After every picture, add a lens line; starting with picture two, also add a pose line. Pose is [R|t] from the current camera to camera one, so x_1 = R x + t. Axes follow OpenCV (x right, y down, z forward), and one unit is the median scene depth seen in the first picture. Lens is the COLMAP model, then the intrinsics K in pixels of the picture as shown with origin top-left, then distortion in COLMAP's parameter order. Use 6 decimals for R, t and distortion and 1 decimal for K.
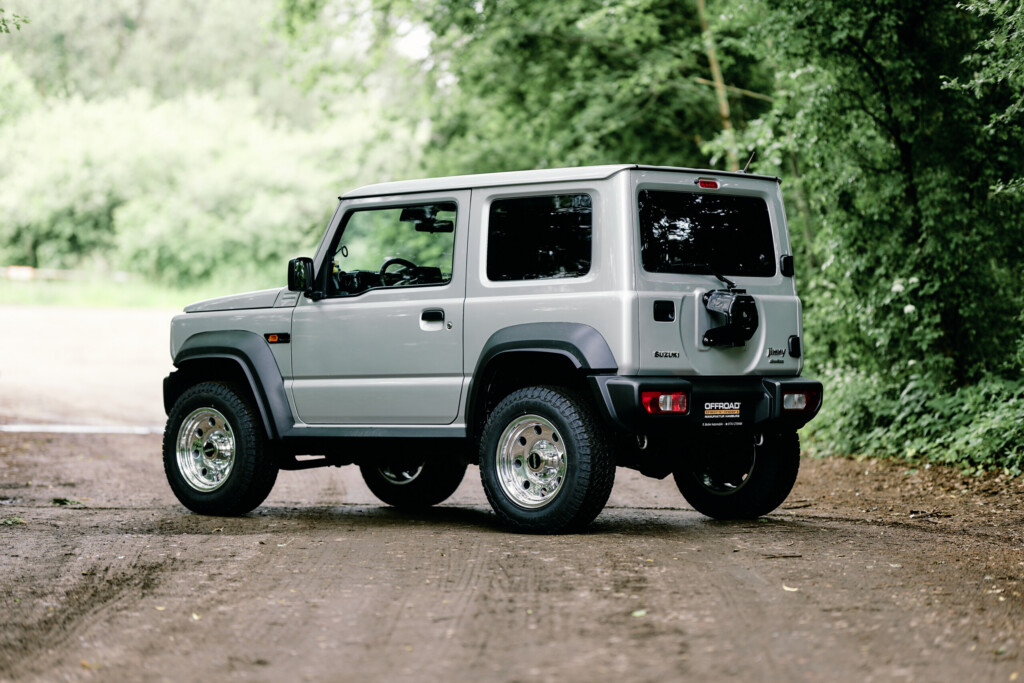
lens RADIAL K [[3006.6, 0, 511.6], [0, 3006.6, 415.7], [0, 0, 1]] dist [0.108306, 0.481598]
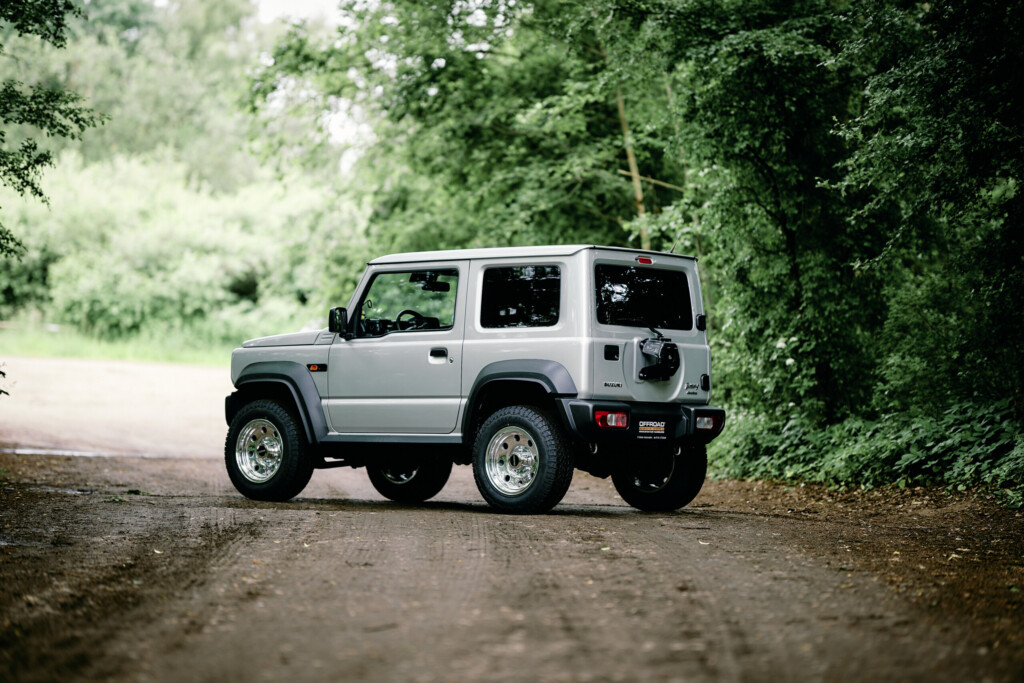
lens RADIAL K [[3006.6, 0, 511.6], [0, 3006.6, 415.7], [0, 0, 1]] dist [0.108306, 0.481598]
pose [[0.998988, 0.023464, 0.038365, -0.032868], [-0.022629, 0.999501, -0.022048, 0.017631], [-0.038864, 0.021157, 0.999021, -0.255794]]
